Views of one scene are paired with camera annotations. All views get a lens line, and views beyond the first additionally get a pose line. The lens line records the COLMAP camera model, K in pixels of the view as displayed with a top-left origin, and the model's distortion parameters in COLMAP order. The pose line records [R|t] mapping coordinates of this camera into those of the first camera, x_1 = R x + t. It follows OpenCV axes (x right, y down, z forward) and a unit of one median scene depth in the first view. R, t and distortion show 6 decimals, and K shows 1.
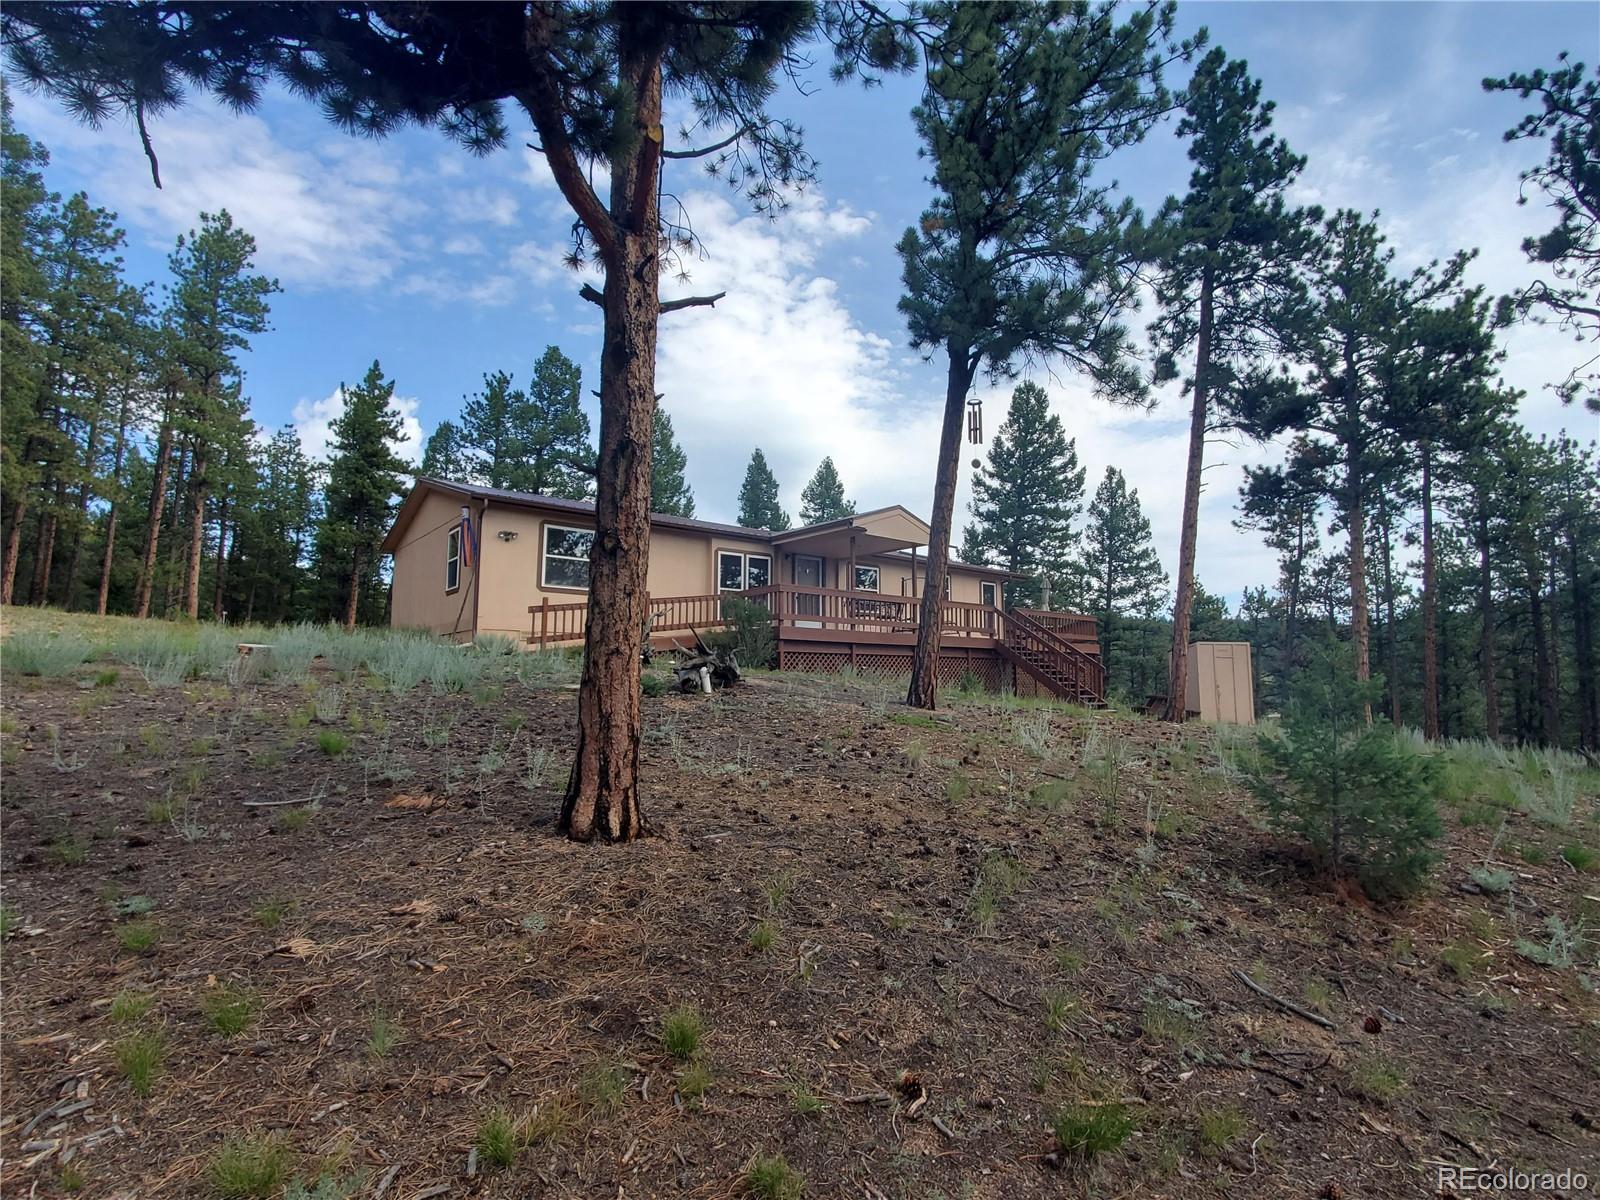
lens RADIAL K [[807.5, 0, 801.8], [0, 807.5, 620.9], [0, 0, 1]] dist [0.033230, -0.024196]
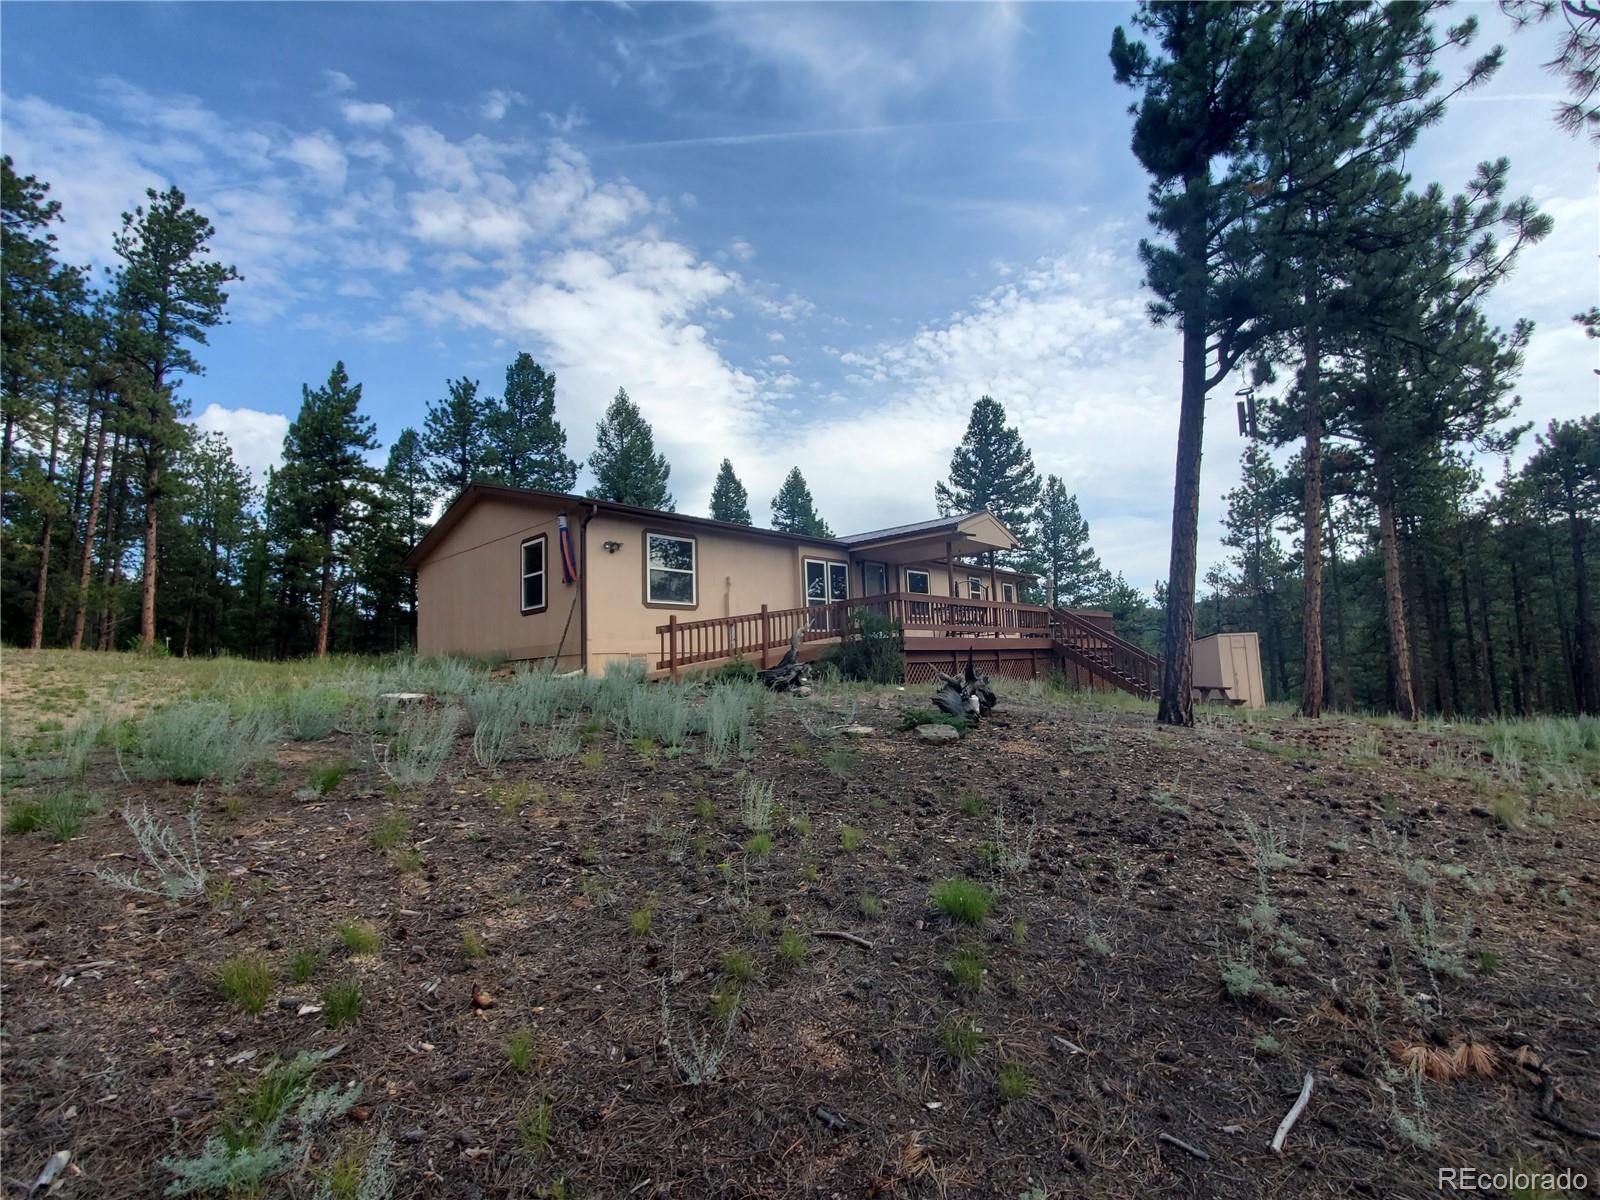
lens RADIAL K [[723.4, 0, 799.1], [0, 723.4, 612.7], [0, 0, 1]] dist [0.035065, -0.026312]
pose [[0.986394, -0.031973, 0.161257, -0.148466], [0.033216, 0.999436, -0.005017, -0.011271], [-0.161006, 0.010305, 0.986900, 0.092853]]
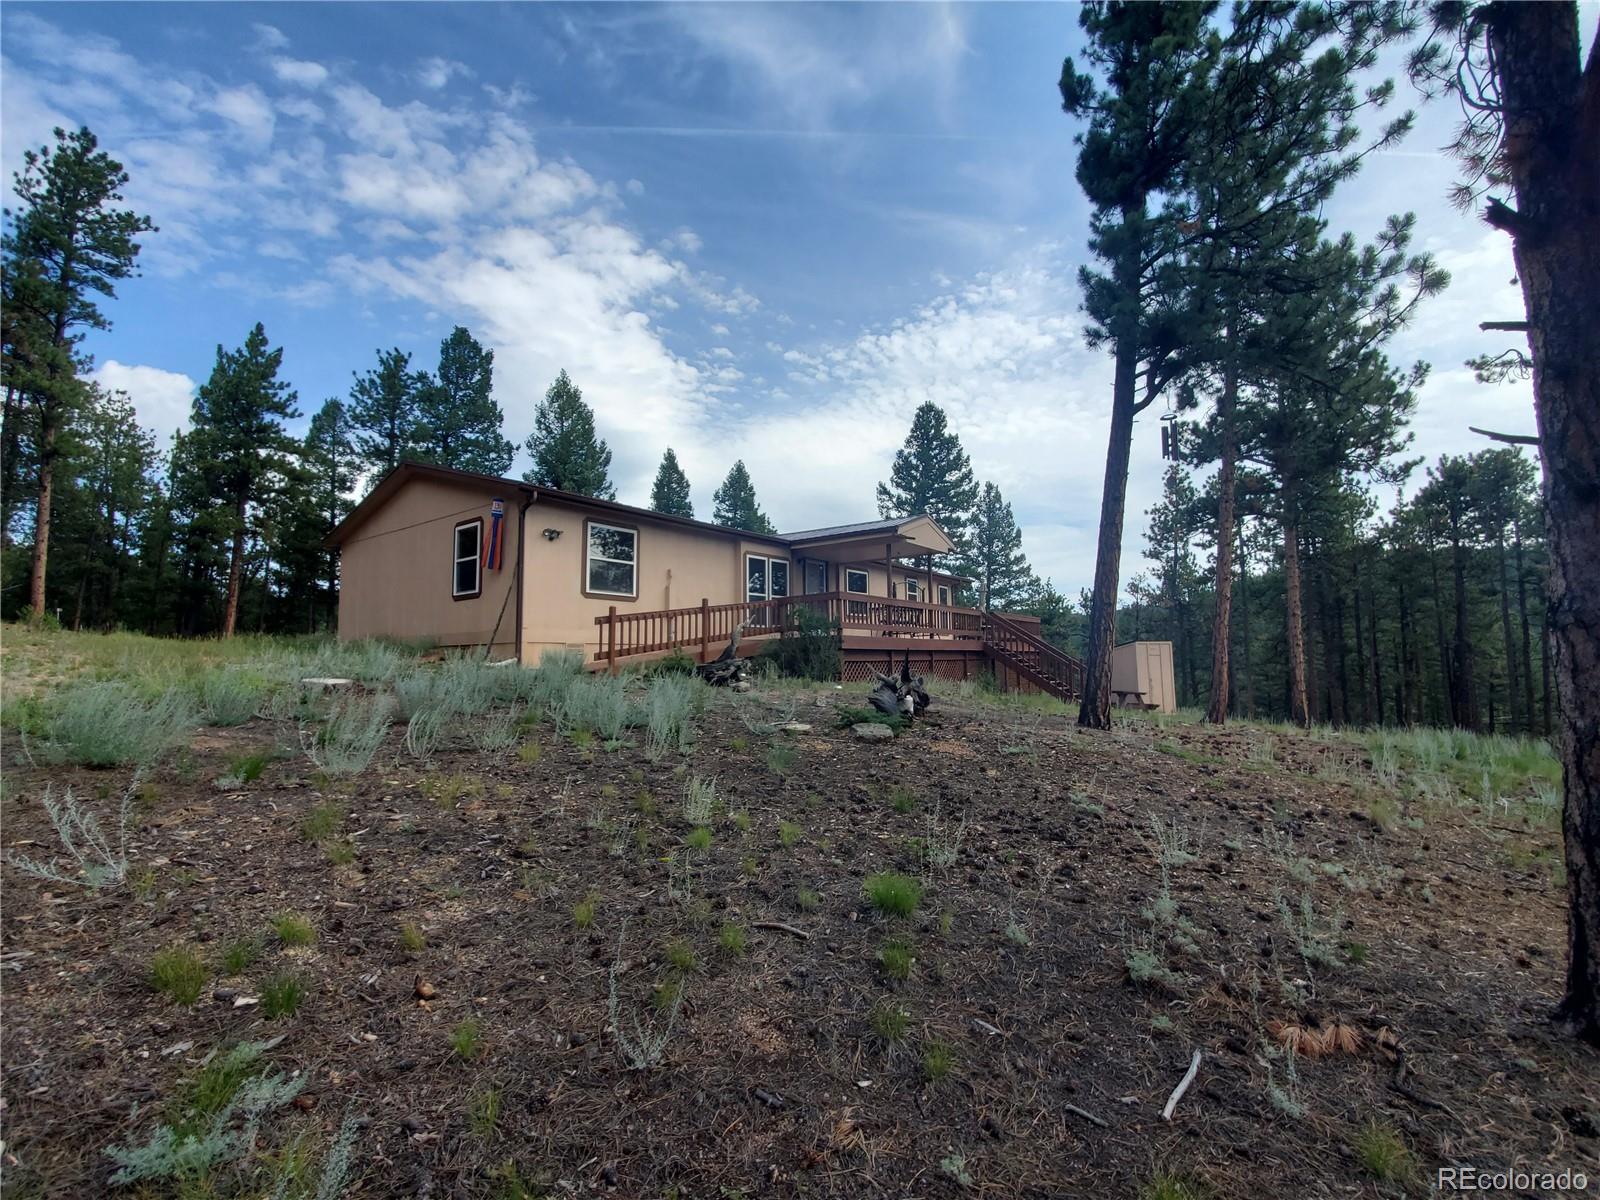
lens RADIAL K [[723.4, 0, 799.1], [0, 723.4, 612.7], [0, 0, 1]] dist [0.035065, -0.026312]
pose [[0.969461, 0.001677, 0.245240, -0.150935], [-0.002920, 0.999985, 0.004708, -0.012843], [-0.245229, -0.005280, 0.969451, 0.089389]]
